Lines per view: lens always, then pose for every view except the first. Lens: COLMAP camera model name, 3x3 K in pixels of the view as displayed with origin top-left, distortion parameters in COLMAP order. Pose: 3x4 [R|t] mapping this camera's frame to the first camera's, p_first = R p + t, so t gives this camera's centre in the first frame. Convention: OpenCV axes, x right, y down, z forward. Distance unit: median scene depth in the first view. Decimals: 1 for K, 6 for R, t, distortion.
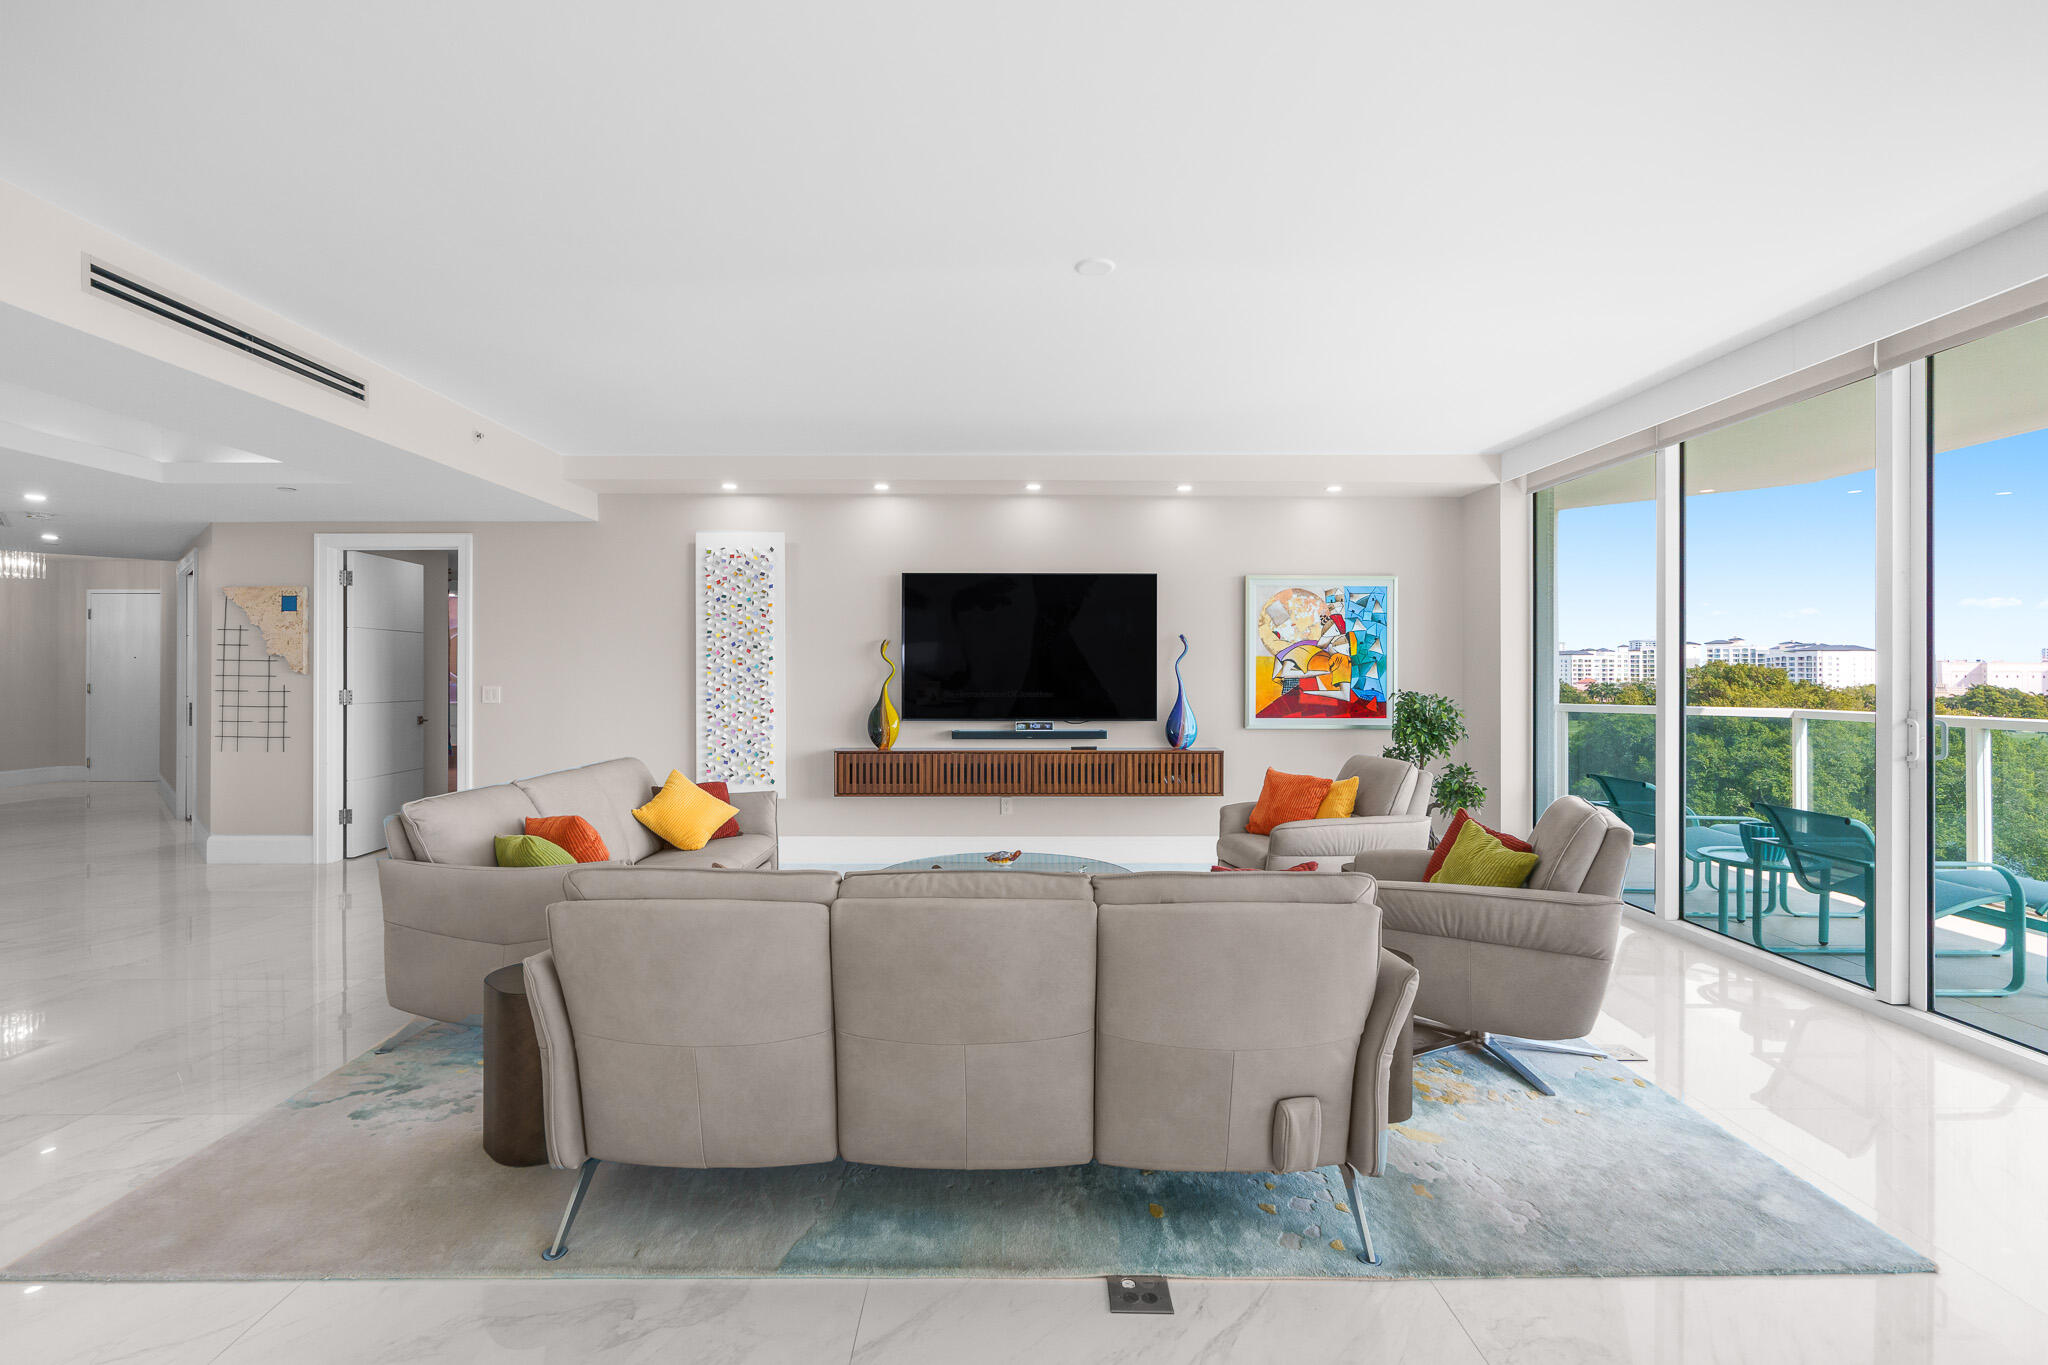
lens RADIAL K [[929.9, 0, 1022.1], [0, 929.9, 673.9], [0, 0, 1]] dist [-0.000051, 0.000679]
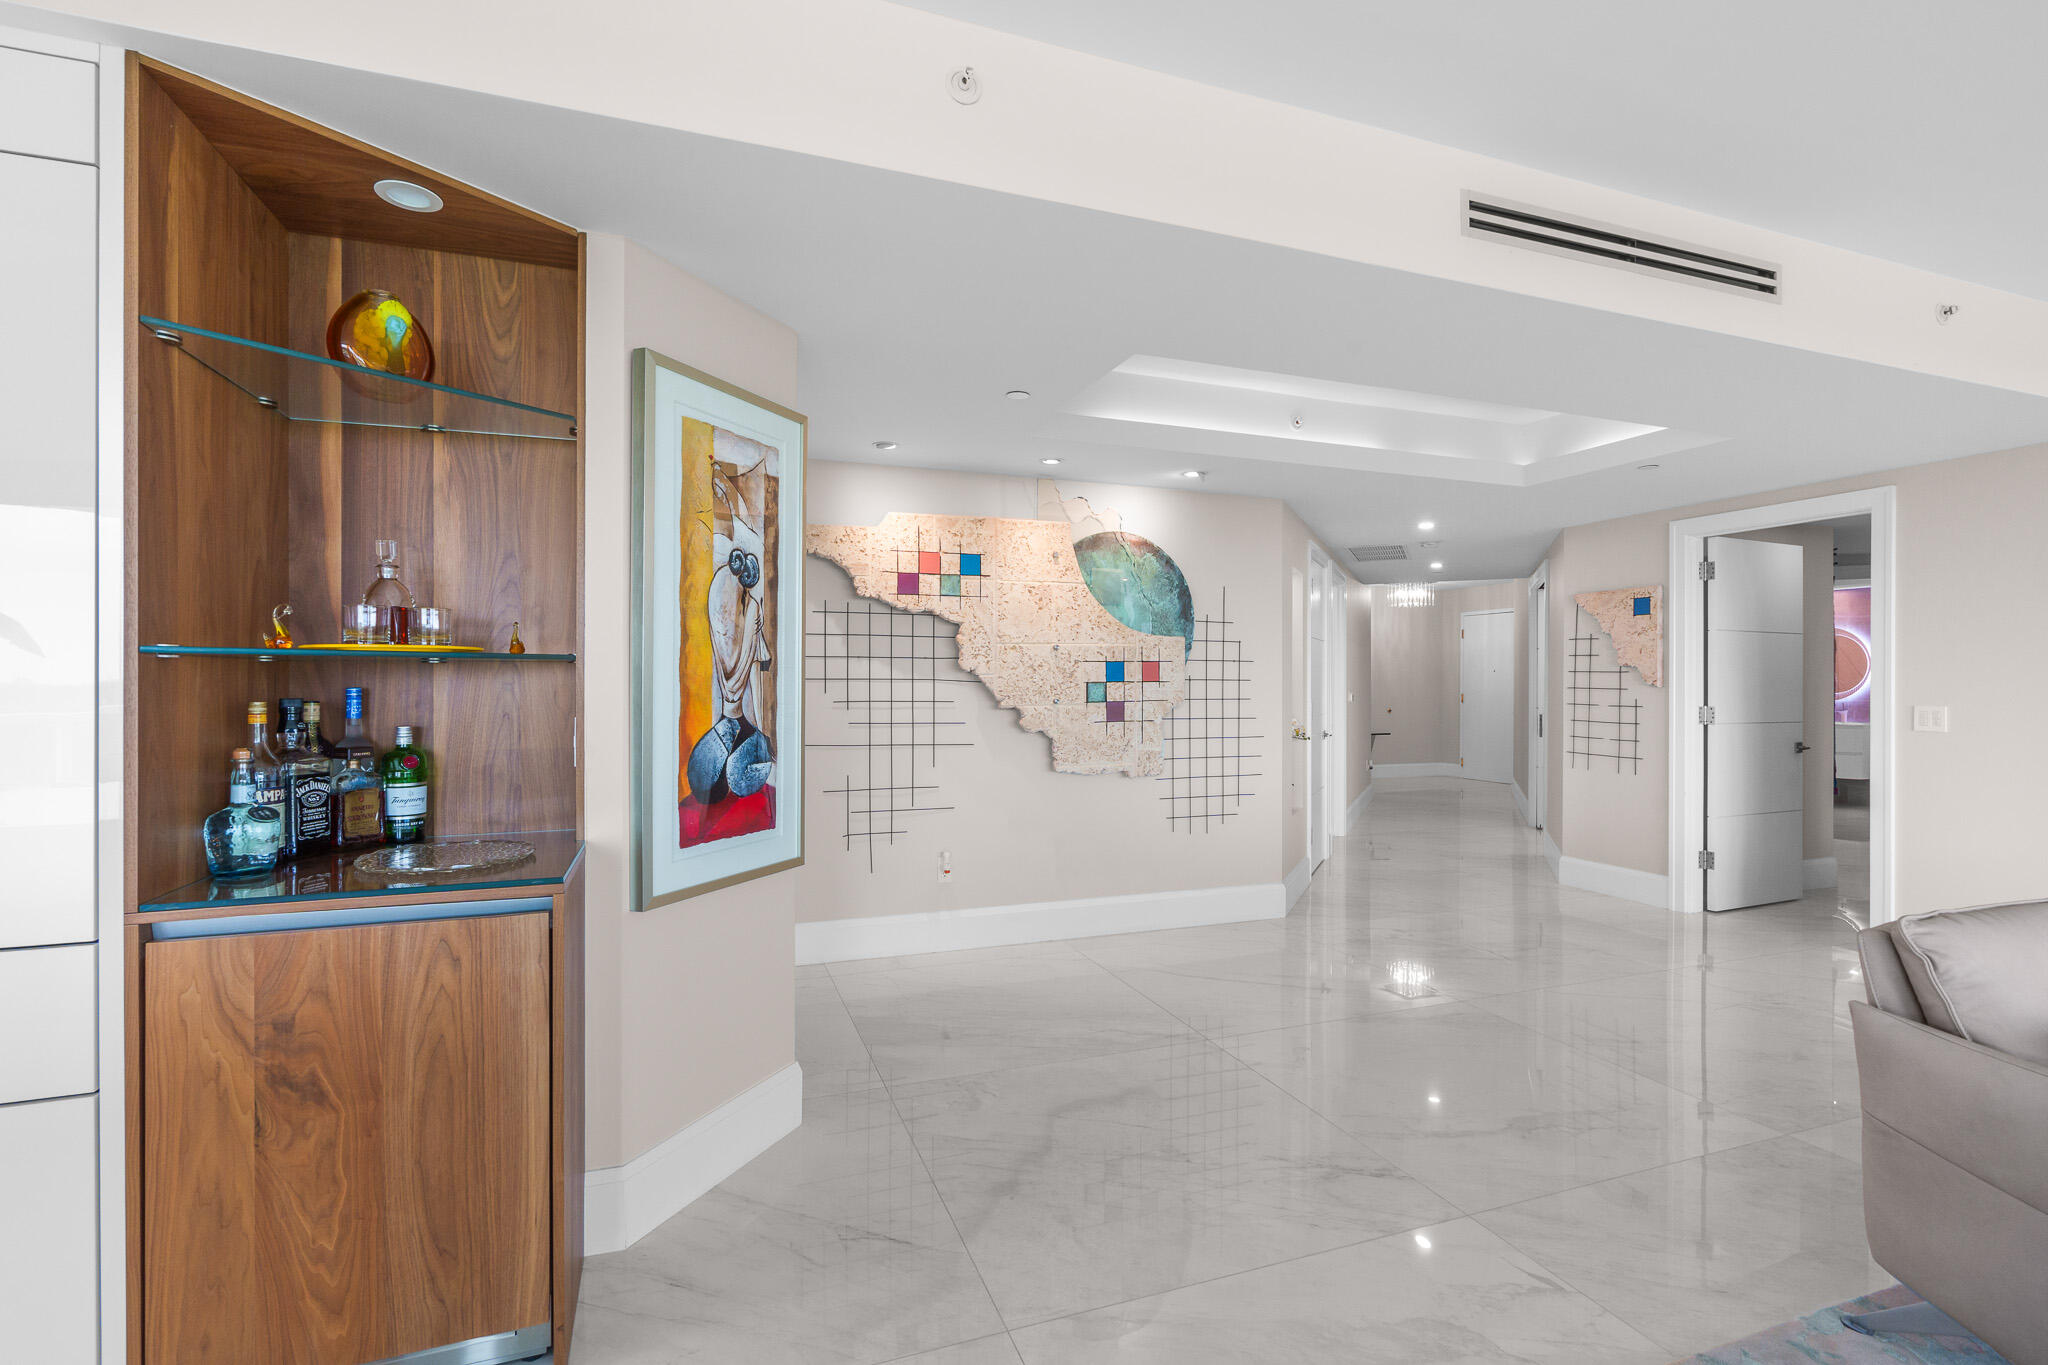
lens RADIAL K [[929.9, 0, 1022.1], [0, 929.9, 673.9], [0, 0, 1]] dist [-0.000051, 0.000679]
pose [[0.336025, -0.007952, -0.941820, -0.157335], [-0.004756, 0.999937, -0.010139, -0.000353], [0.941841, 0.007886, 0.335966, 0.153825]]
